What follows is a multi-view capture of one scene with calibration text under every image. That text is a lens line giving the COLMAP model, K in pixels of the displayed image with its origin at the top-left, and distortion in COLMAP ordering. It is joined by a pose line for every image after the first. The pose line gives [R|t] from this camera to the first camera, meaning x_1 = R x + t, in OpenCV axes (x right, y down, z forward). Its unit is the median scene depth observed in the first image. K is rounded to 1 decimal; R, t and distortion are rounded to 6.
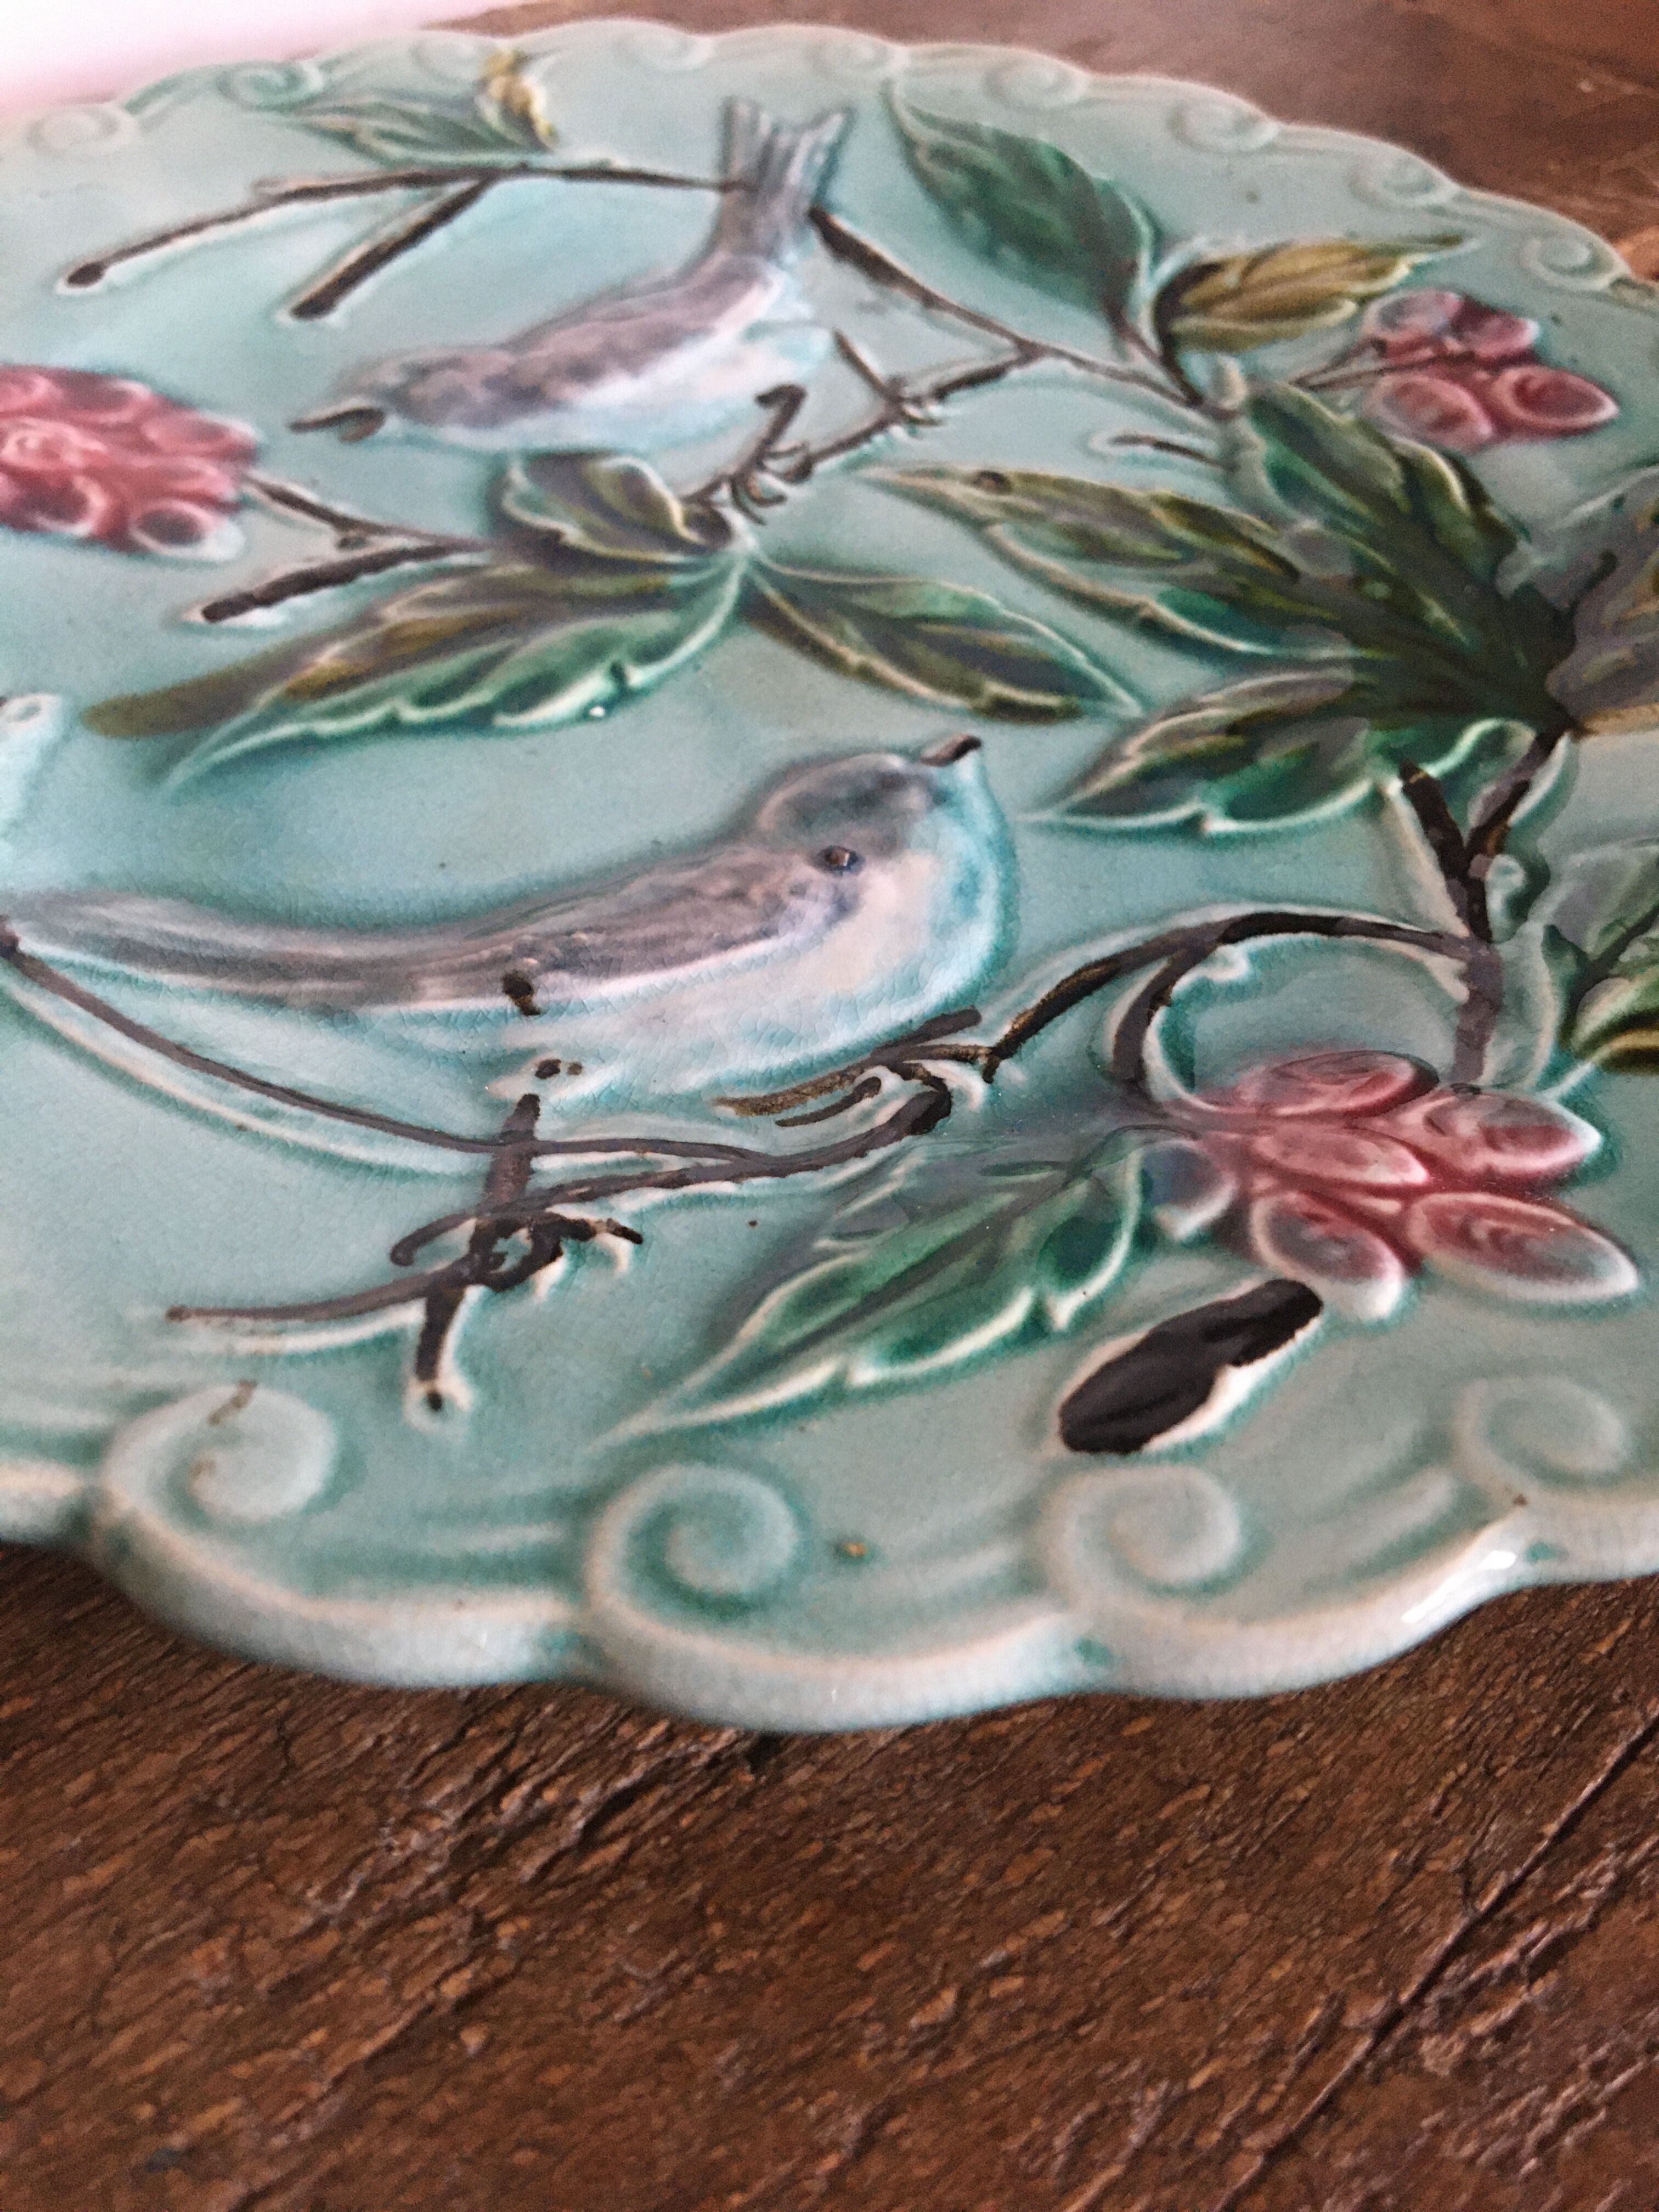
lens RADIAL K [[1930.4, 0, 829.5], [0, 1930.4, 1106.0], [0, 0, 1]] dist [0.107123, -0.259711]
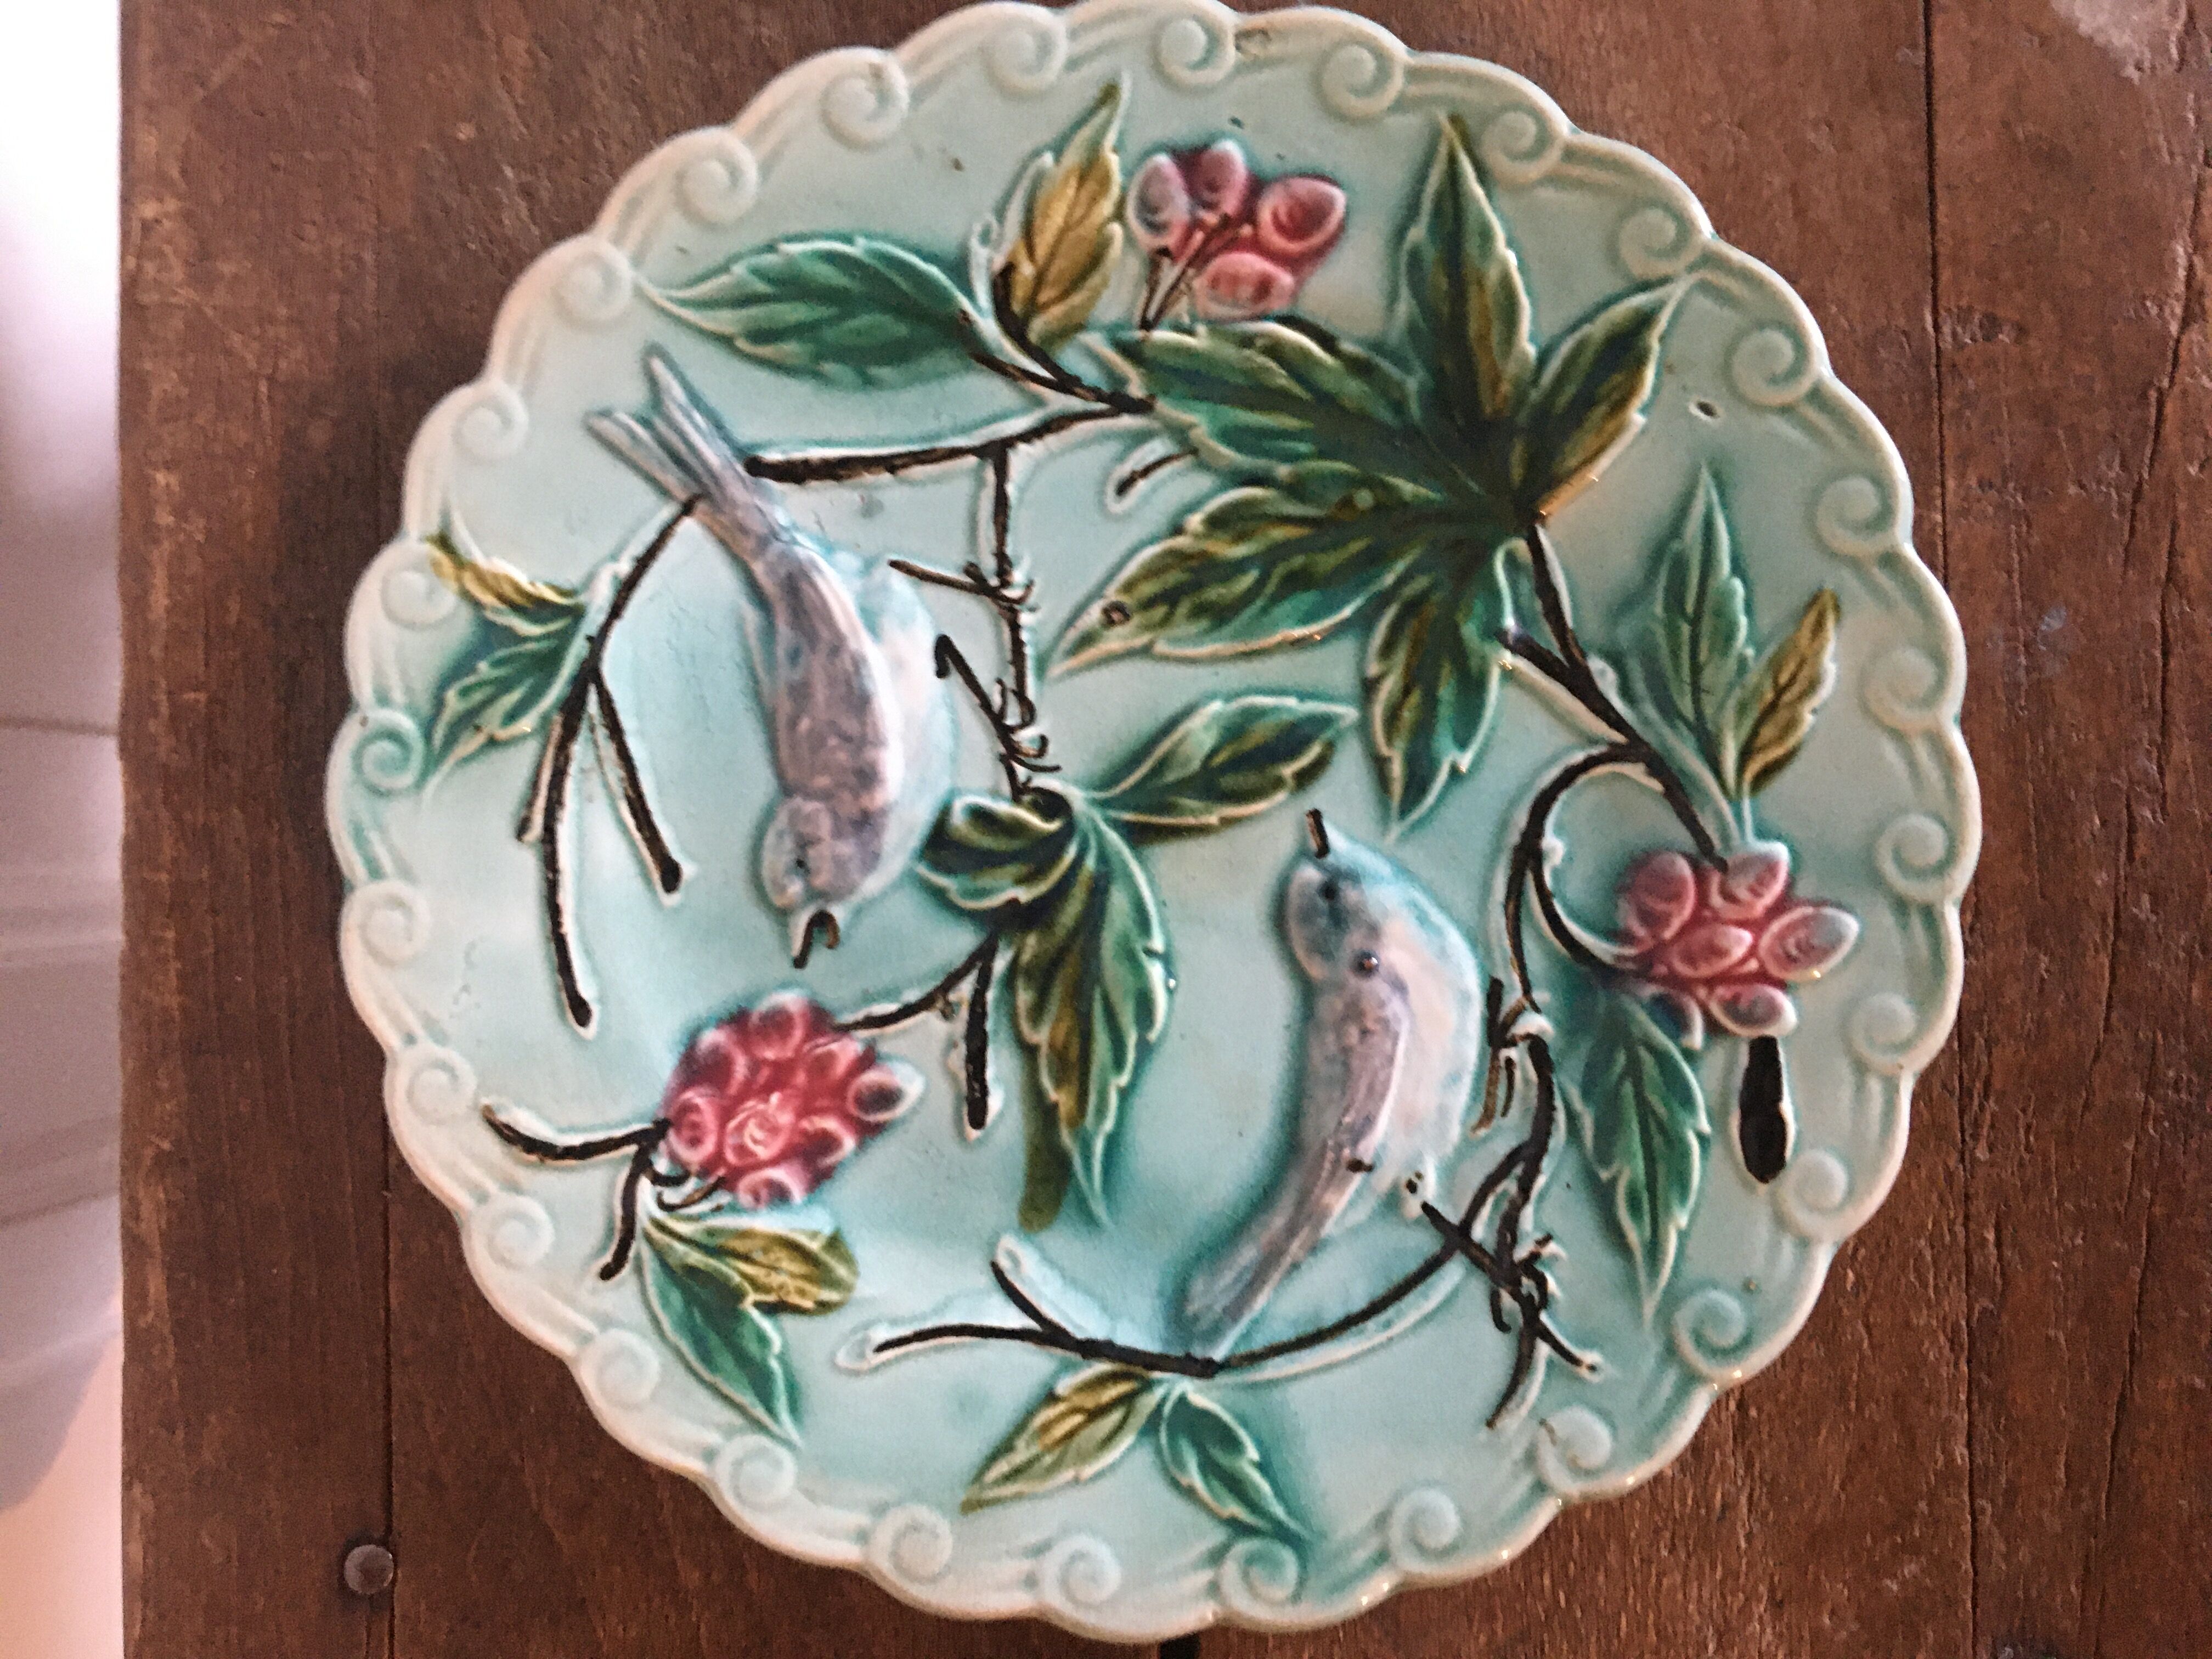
lens RADIAL K [[1890.6, 0, 1106.0], [0, 1890.6, 829.5], [0, 0, 1]] dist [0.118689, -0.239653]
pose [[0.641727, -0.763503, -0.072455, 0.069967], [0.615623, 0.456473, 0.642371, -1.426806], [-0.457379, -0.456832, 0.762961, -0.189194]]
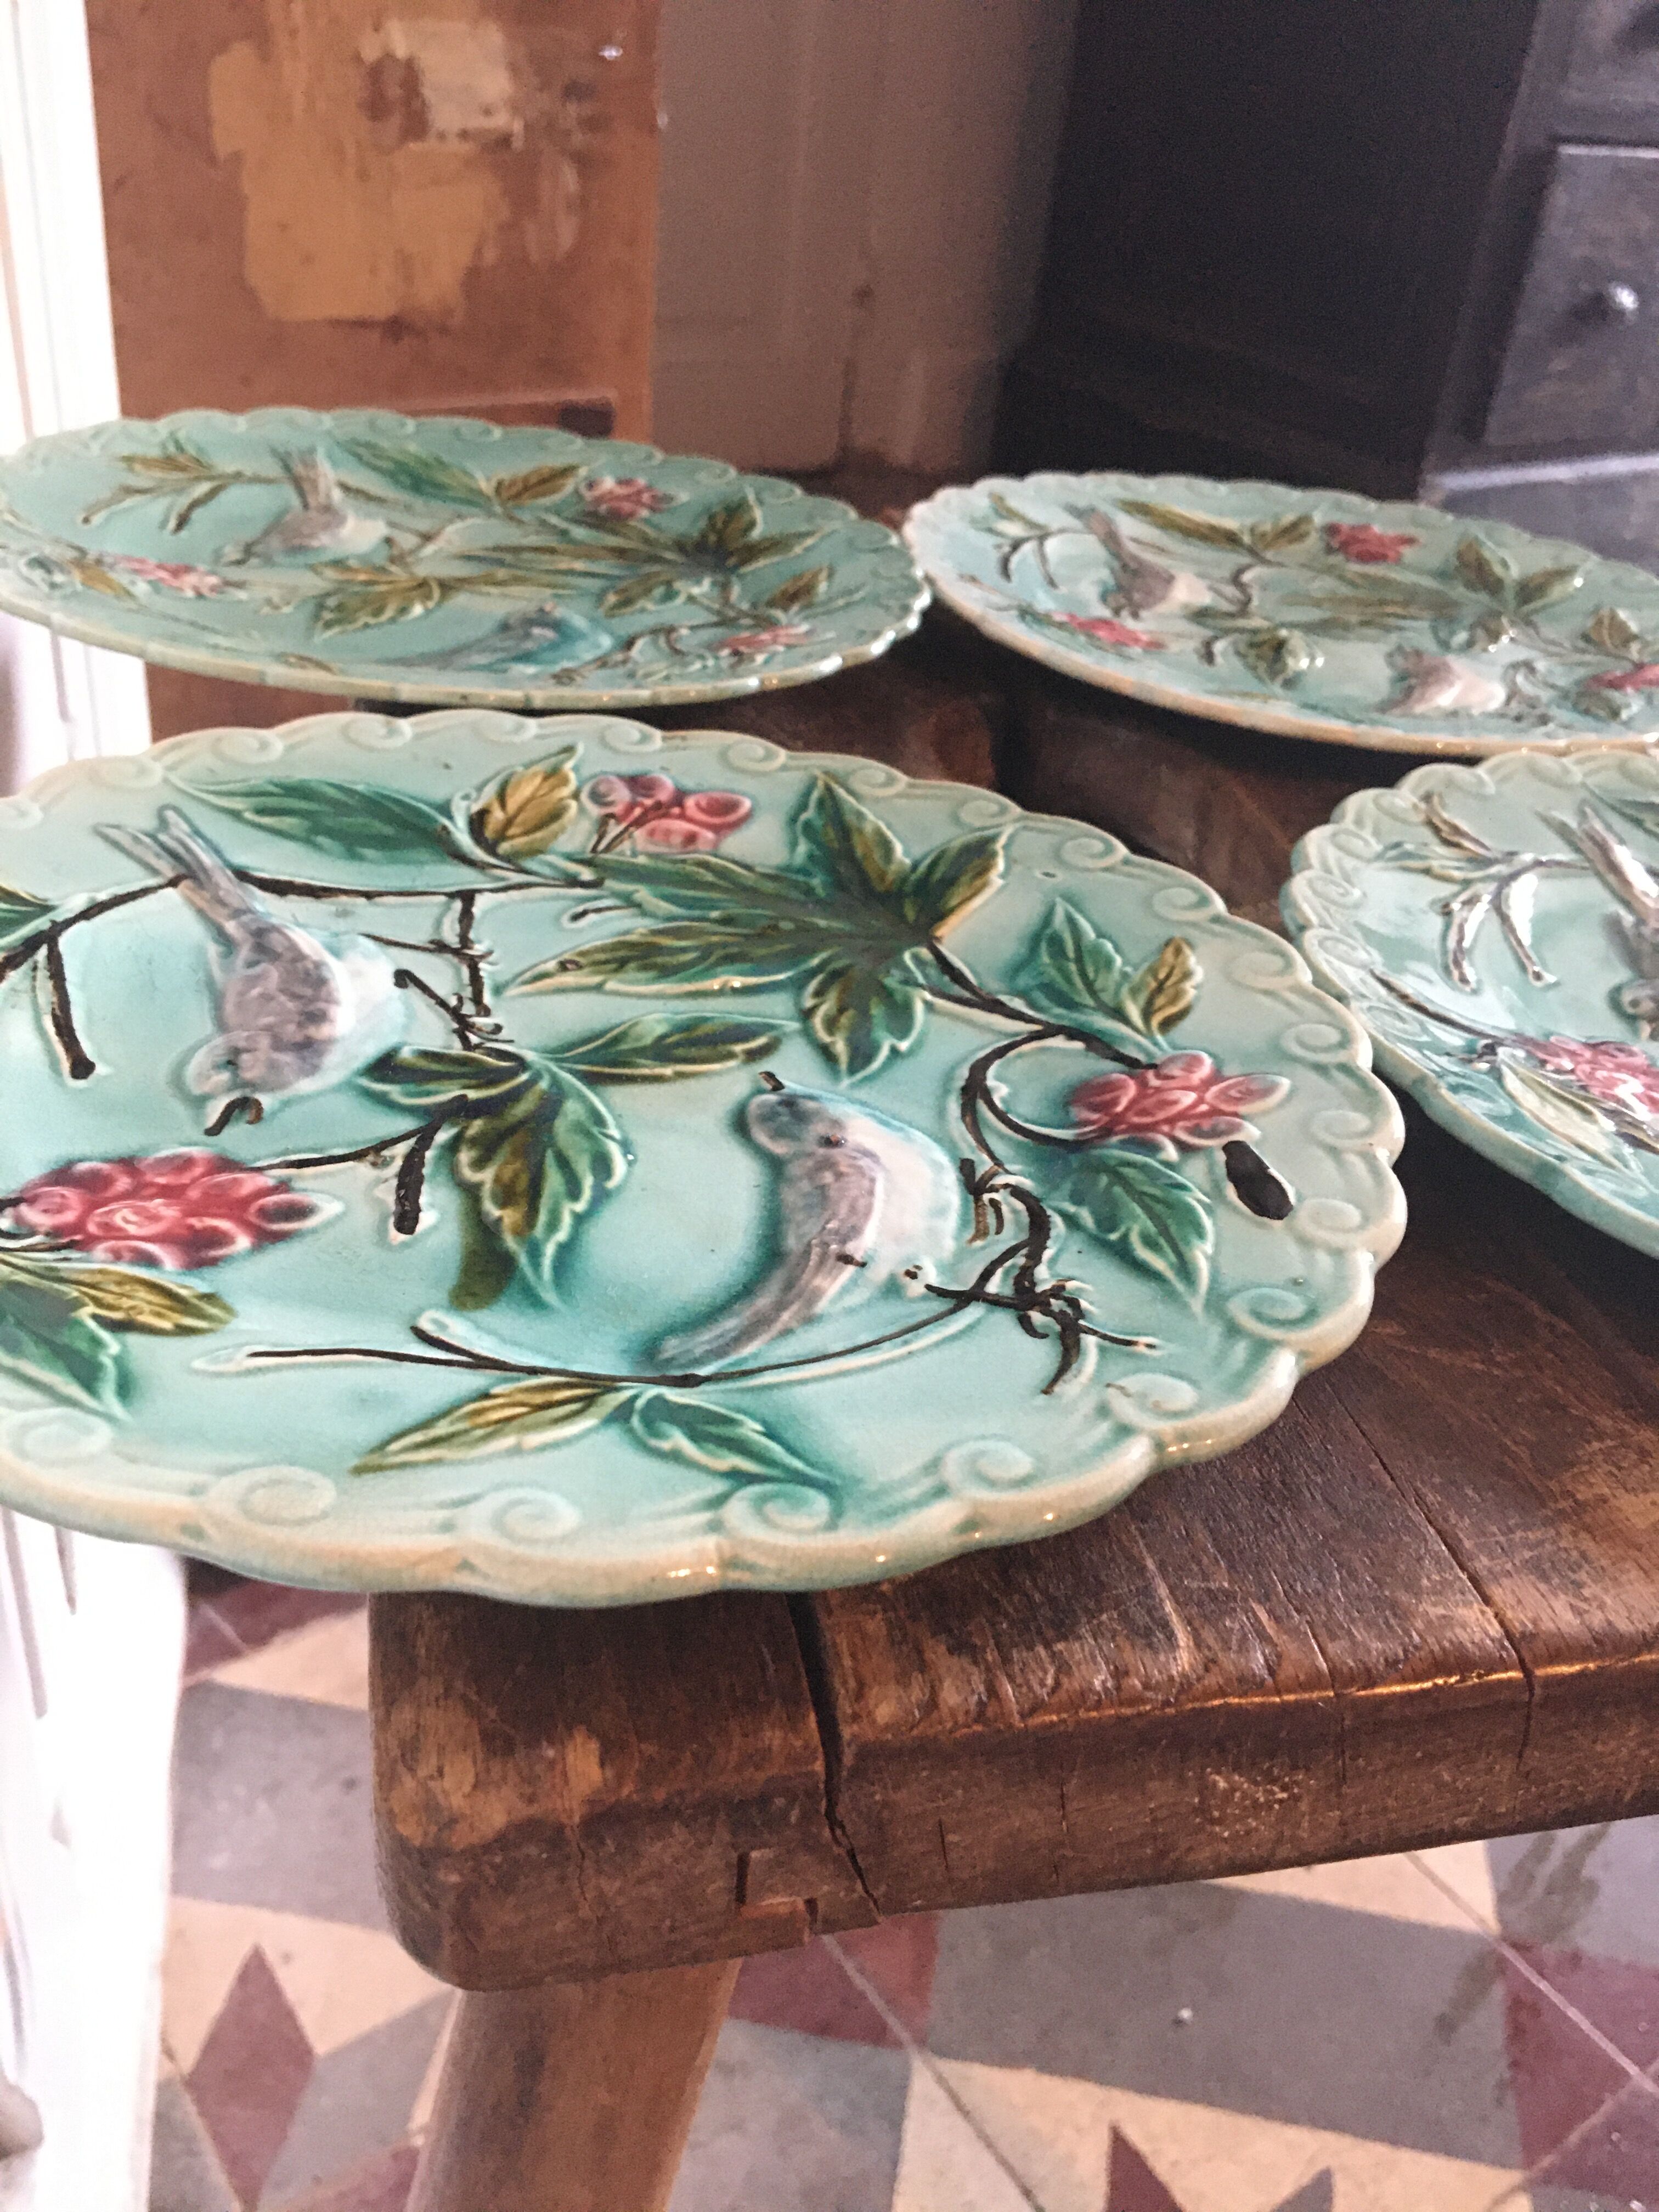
lens RADIAL K [[1890.6, 0, 829.5], [0, 1890.6, 1106.0], [0, 0, 1]] dist [0.118689, -0.239653]
pose [[0.558242, -0.441528, 0.702438, -1.144375], [0.561556, 0.824313, 0.071853, -0.268082], [-0.610754, 0.354347, 0.708109, -0.220415]]
